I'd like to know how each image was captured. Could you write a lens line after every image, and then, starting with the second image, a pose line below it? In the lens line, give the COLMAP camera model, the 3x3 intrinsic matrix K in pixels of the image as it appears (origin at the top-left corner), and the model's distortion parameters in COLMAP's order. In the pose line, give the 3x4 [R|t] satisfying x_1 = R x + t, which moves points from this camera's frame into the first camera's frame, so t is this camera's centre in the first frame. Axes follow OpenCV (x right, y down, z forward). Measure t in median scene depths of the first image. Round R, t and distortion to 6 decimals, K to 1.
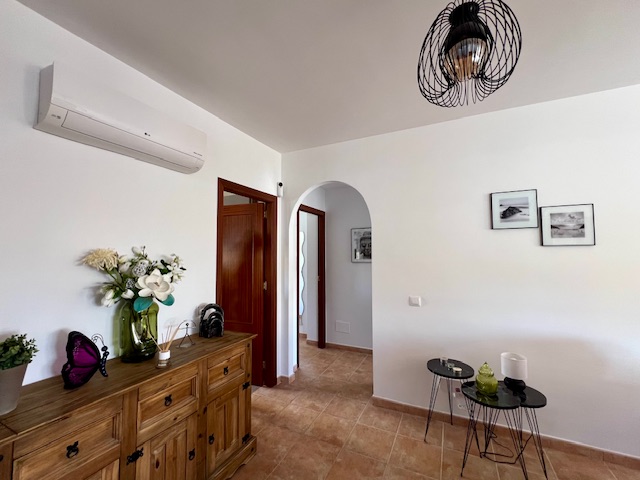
lens RADIAL K [[266.8, 0, 330.3], [0, 266.8, 234.2], [0, 0, 1]] dist [-0.000054, -0.000688]
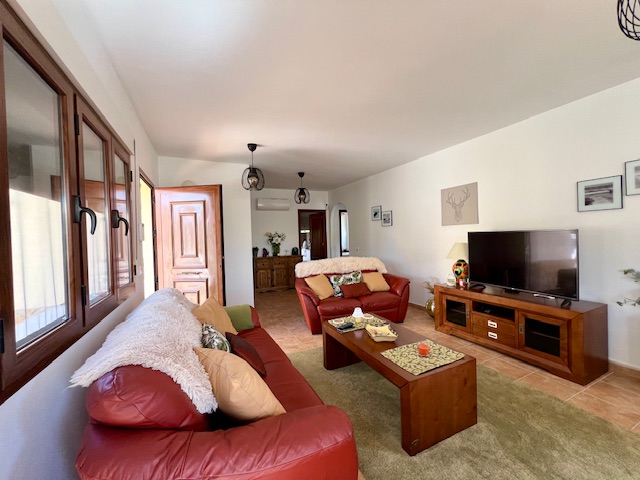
lens RADIAL K [[266.8, 0, 317.9], [0, 266.8, 240.0], [0, 0, 1]] dist [-0.000054, -0.000688]
pose [[0.757693, -0.009951, -0.652535, 2.217451], [0.065673, 0.995971, 0.061069, -0.030307], [0.649299, -0.089125, 0.755293, -1.541282]]
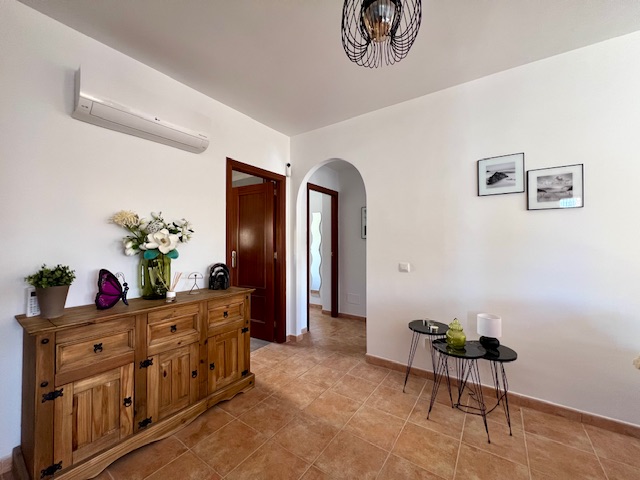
lens RADIAL K [[266.8, 0, 343.0], [0, 266.8, 238.0], [0, 0, 1]] dist [-0.000054, -0.000688]
pose [[0.988771, -0.004295, -0.149379, 0.286788], [0.009921, 0.999268, 0.036940, 0.113193], [0.149111, -0.038008, 0.988090, -0.091962]]
